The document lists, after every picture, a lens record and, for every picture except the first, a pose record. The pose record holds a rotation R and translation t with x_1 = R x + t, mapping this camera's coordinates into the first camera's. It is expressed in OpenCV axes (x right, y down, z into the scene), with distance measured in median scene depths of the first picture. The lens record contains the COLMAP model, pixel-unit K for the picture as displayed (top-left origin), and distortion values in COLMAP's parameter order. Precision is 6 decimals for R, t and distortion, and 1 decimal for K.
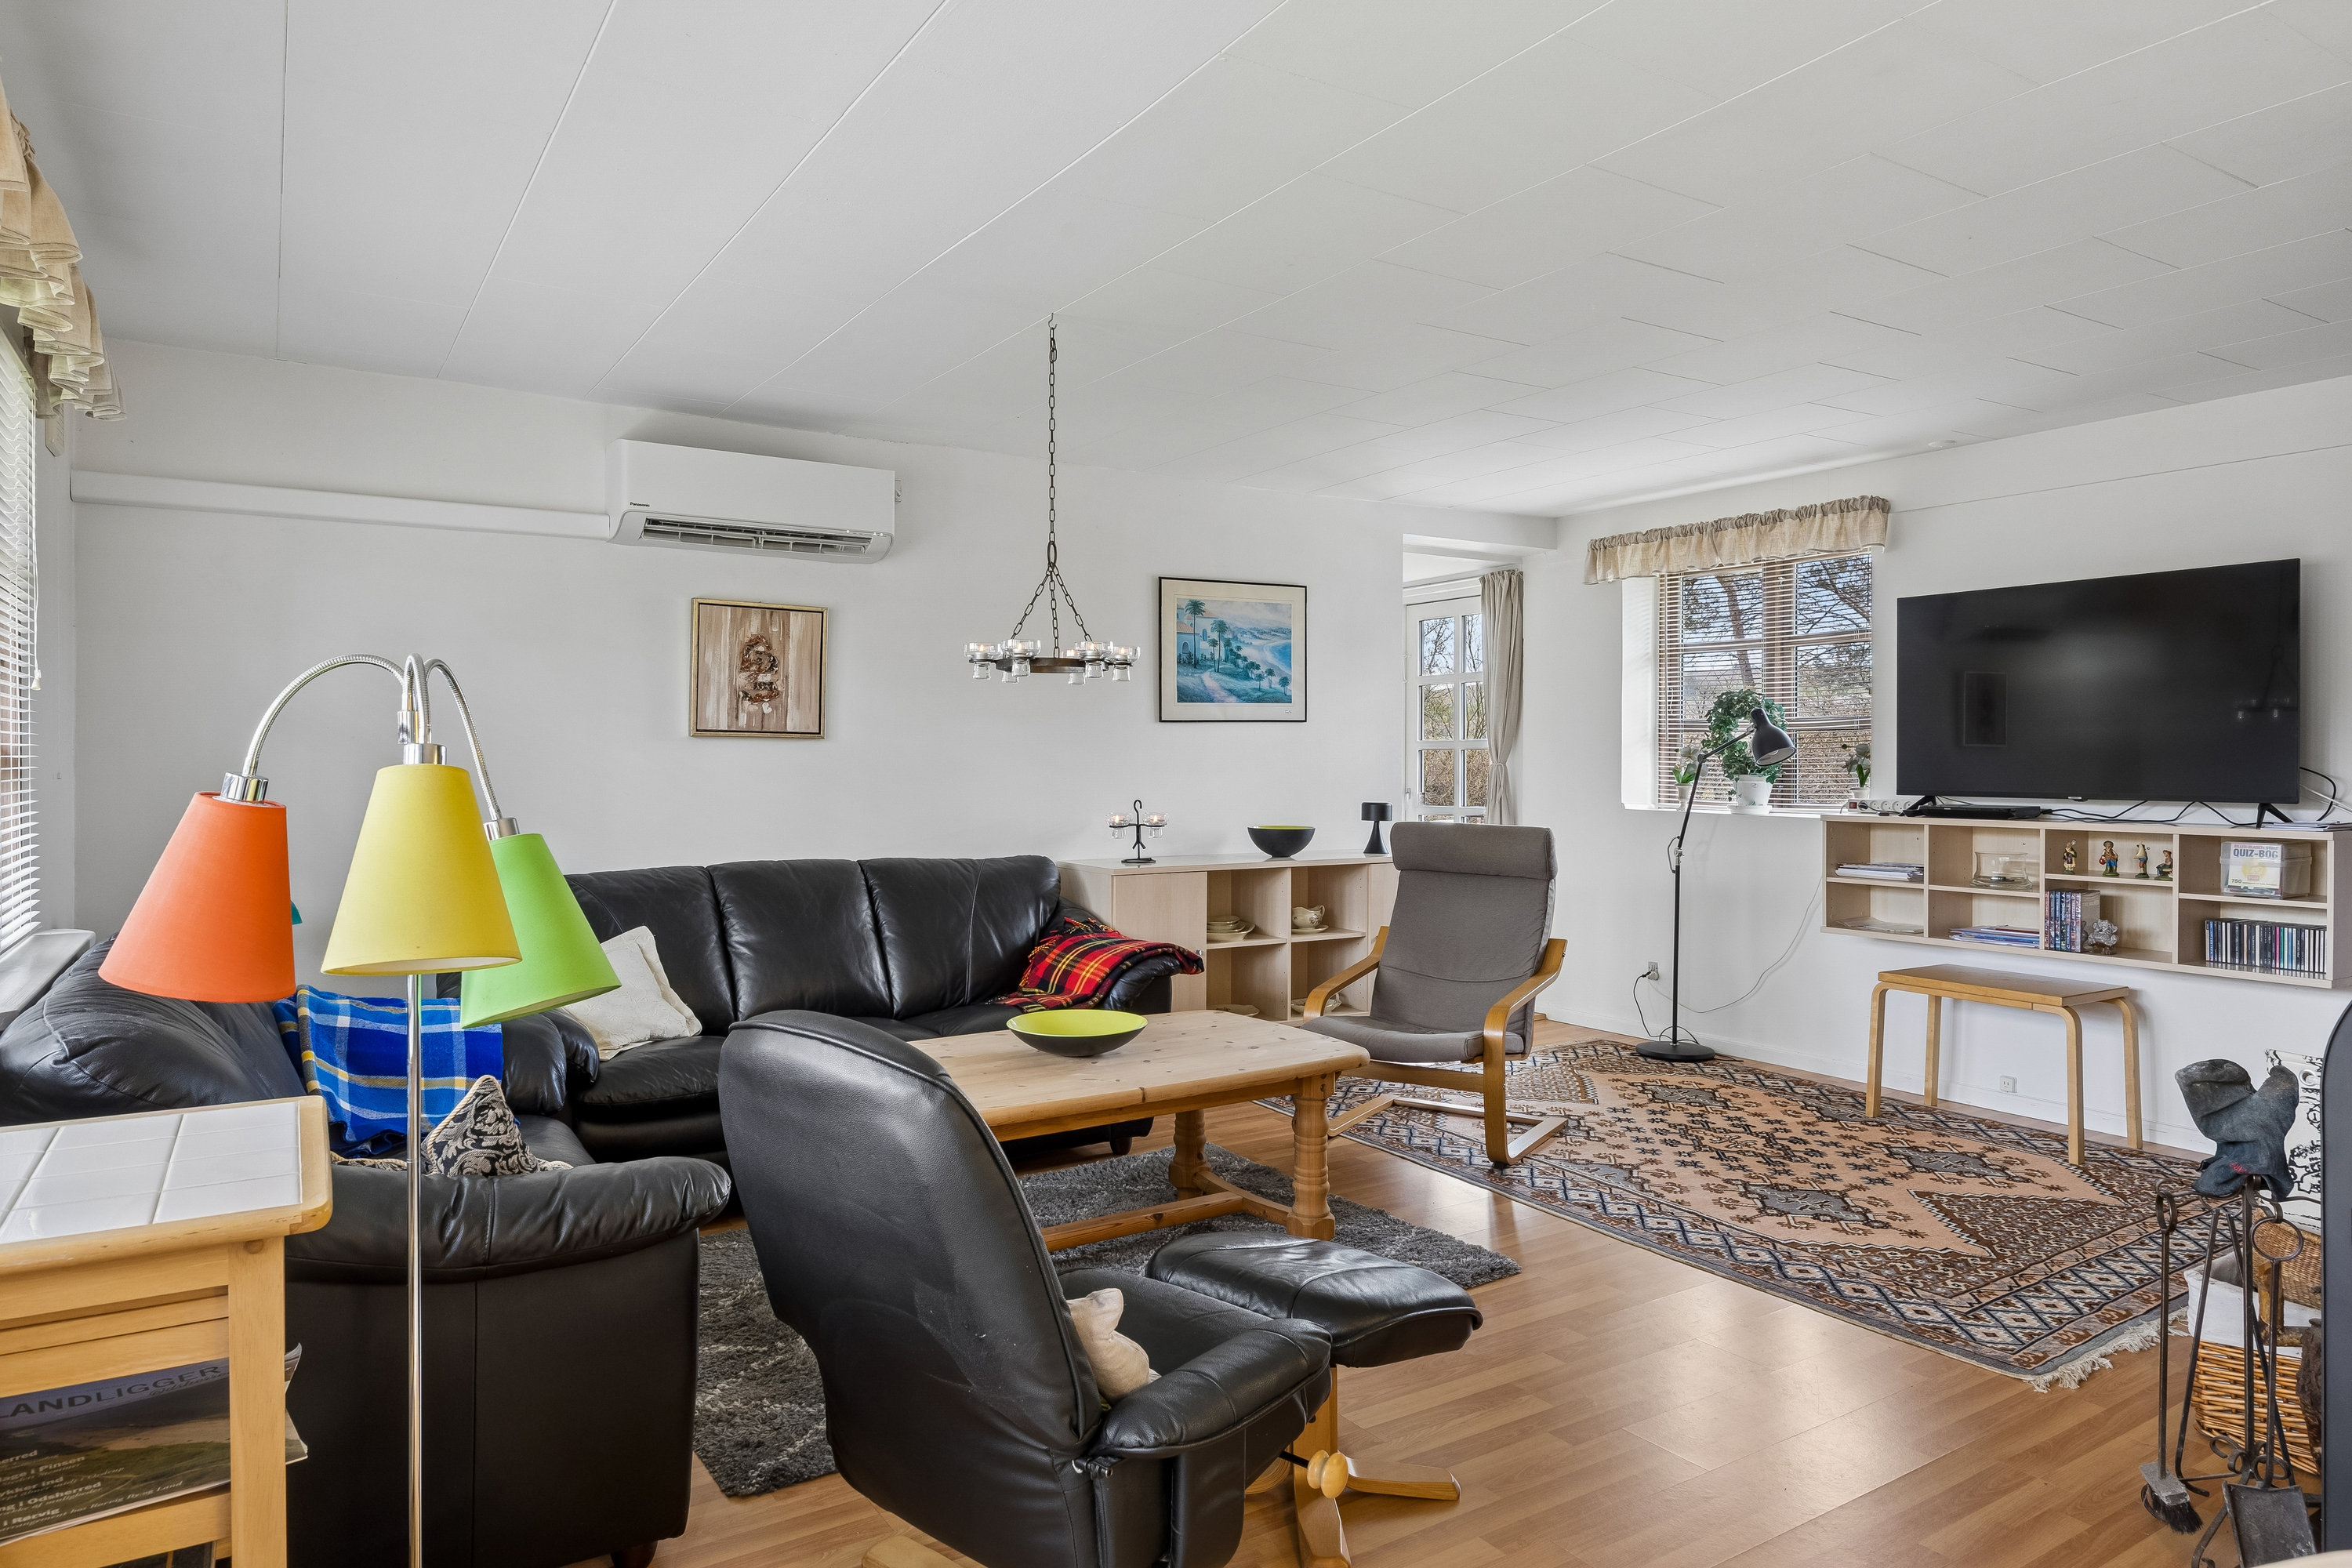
lens RADIAL K [[1398.9, 0, 1168.4], [0, 1398.9, 778.3], [0, 0, 1]] dist [-0.009715, -0.000264]
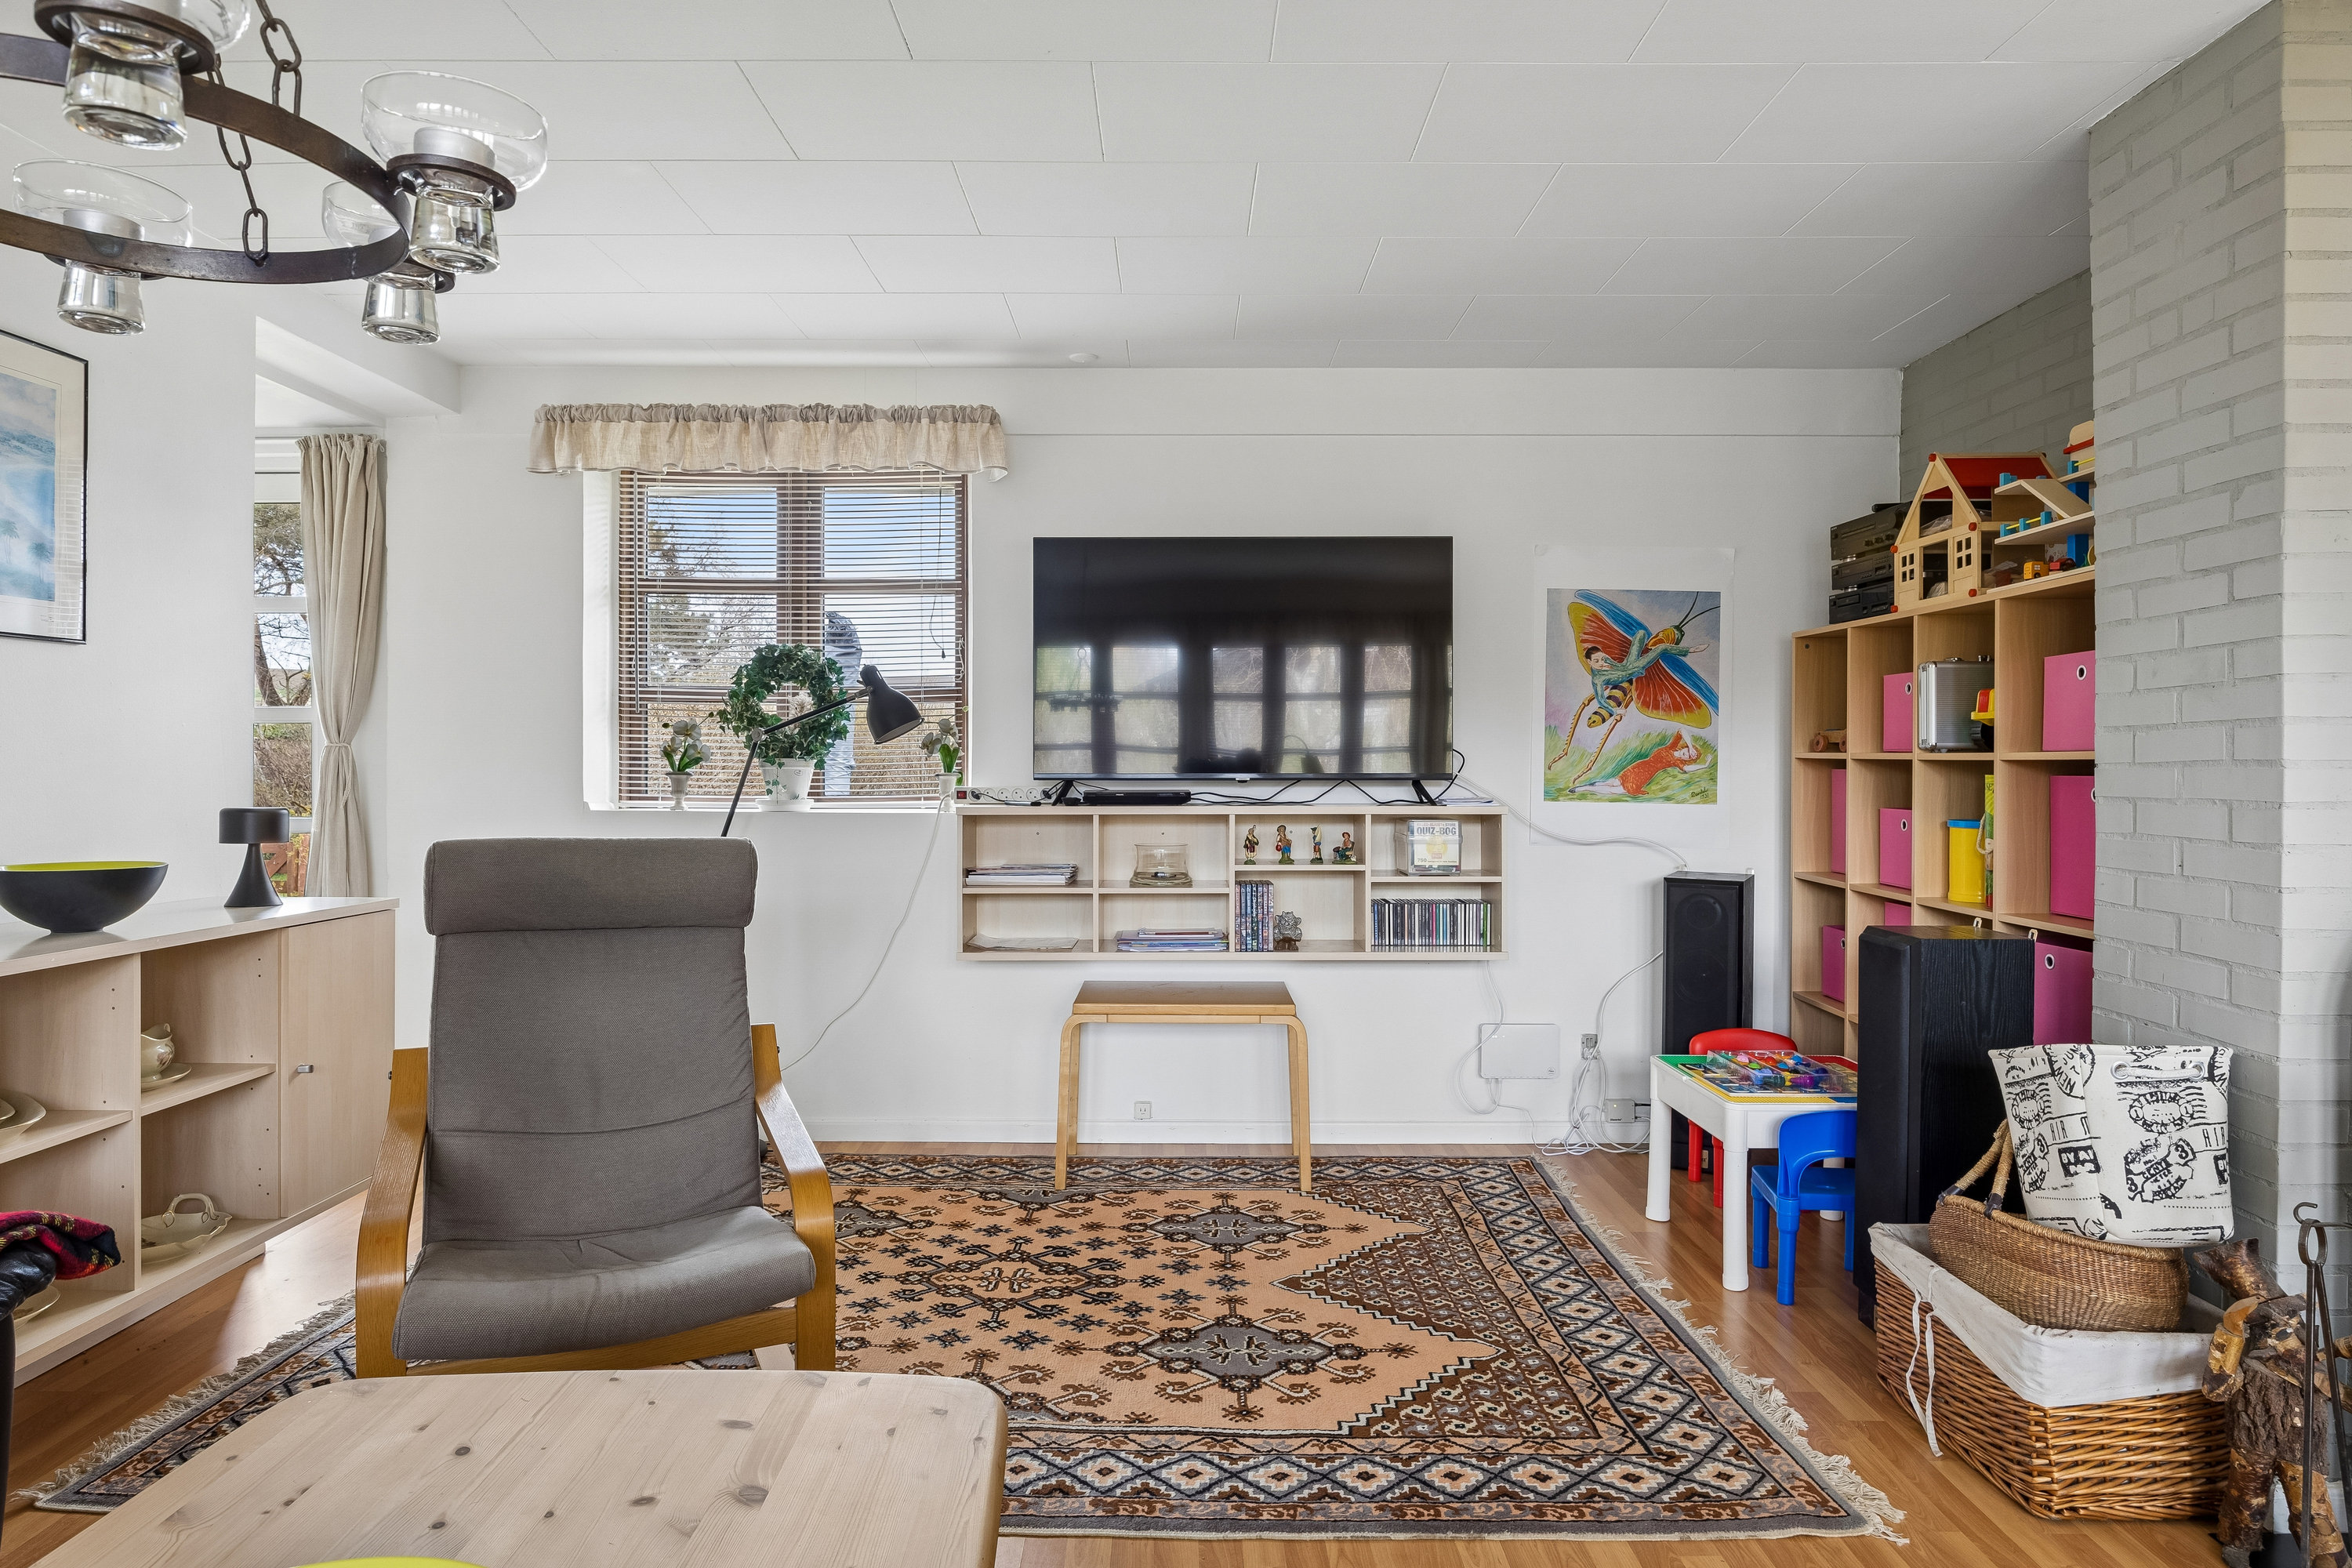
lens RADIAL K [[1398.9, 0, 1175.8], [0, 1398.9, 771.2], [0, 0, 1]] dist [-0.009715, -0.000264]
pose [[0.537783, -0.002663, 0.843079, -0.143917], [0.011484, 0.999925, -0.004167, 0.013503], [-0.843005, 0.011923, 0.537774, 0.601245]]
